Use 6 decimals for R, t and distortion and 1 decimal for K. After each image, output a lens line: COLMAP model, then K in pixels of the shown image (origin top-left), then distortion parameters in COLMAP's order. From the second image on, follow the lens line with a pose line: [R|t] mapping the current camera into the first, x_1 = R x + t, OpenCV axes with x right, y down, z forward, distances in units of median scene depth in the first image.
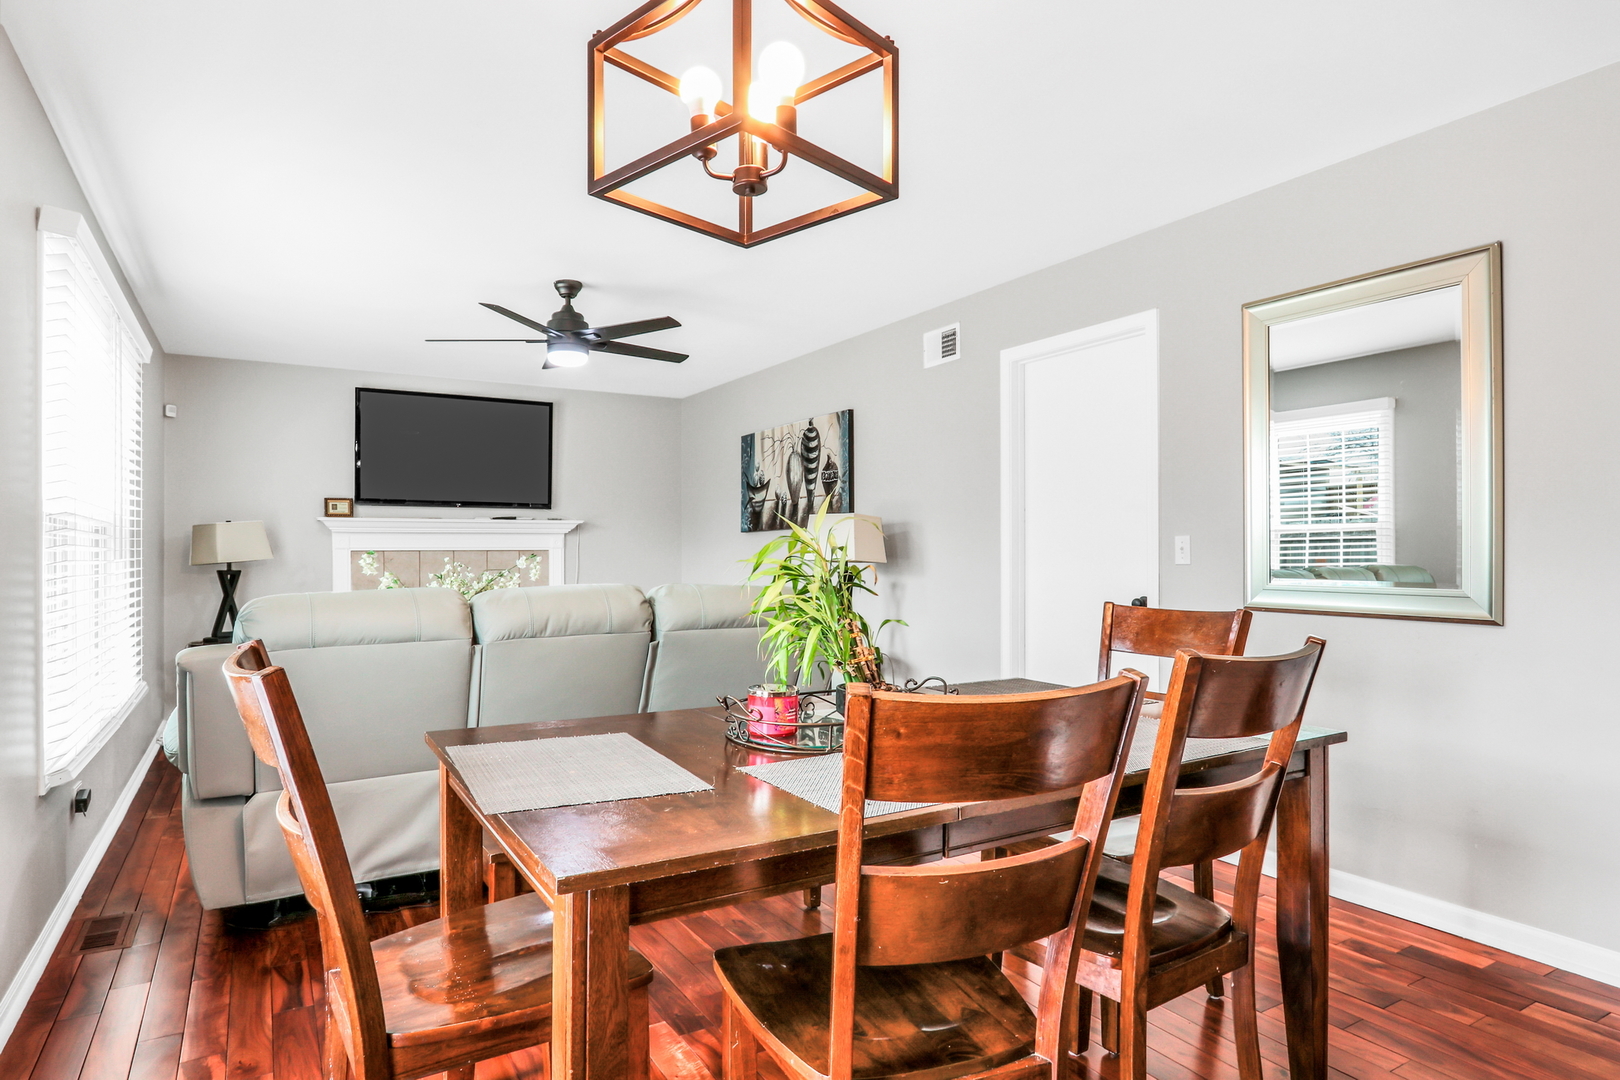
lens RADIAL K [[920.8, 0, 796.4], [0, 920.8, 555.3], [0, 0, 1]] dist [-0.006404, 0.002436]
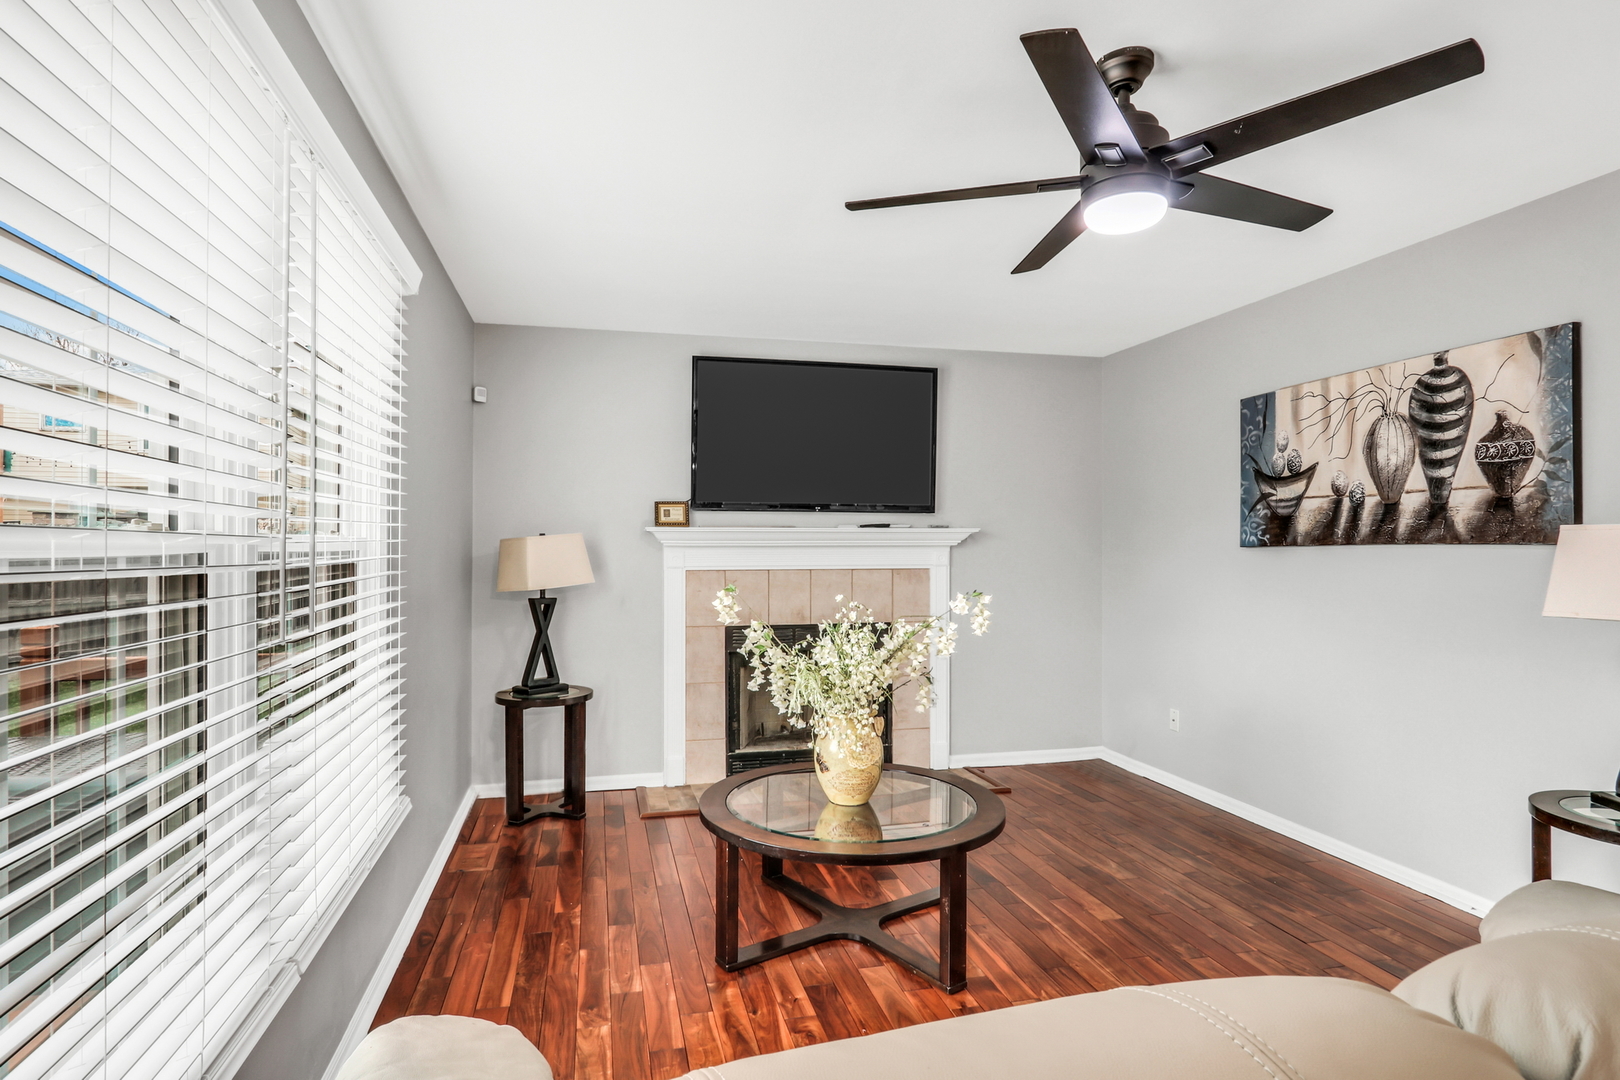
lens RADIAL K [[870.8, 0, 809.5], [0, 870.8, 547.8], [0, 0, 1]] dist [-0.018870, 0.000026]
pose [[0.960217, 0.002491, -0.279242, -0.198664], [-0.003495, 0.999989, -0.003097, -0.023536], [0.279231, 0.003950, 0.960216, 0.360703]]
